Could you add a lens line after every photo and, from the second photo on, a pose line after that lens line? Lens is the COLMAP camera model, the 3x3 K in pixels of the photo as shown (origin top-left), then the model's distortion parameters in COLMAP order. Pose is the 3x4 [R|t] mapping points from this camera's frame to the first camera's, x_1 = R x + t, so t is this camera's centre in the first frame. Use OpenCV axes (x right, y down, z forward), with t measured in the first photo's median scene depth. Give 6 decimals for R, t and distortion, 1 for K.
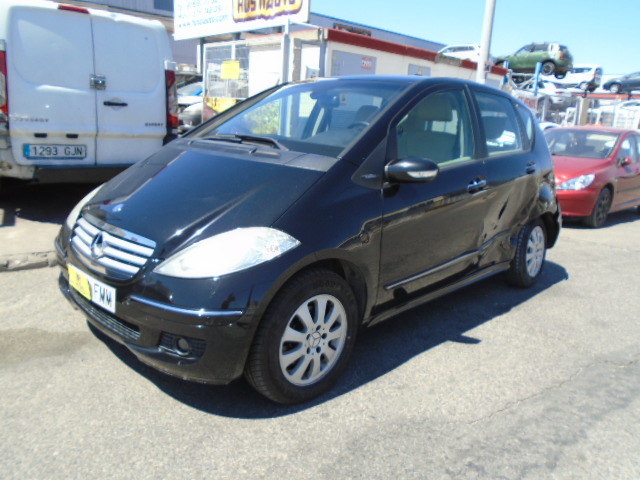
lens RADIAL K [[498.2, 0, 320.0], [0, 498.2, 240.0], [0, 0, 1]] dist [-0.009211, -0.005523]
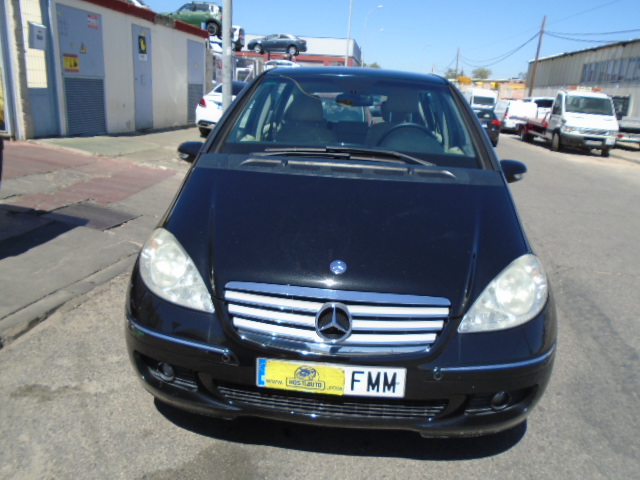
lens RADIAL K [[498.2, 0, 320.0], [0, 498.2, 240.0], [0, 0, 1]] dist [-0.009211, -0.005523]
pose [[0.769710, -0.201507, 0.605758, -0.193253], [0.149720, 0.979392, 0.135555, -0.047125], [-0.620589, -0.013644, 0.784017, 0.092178]]
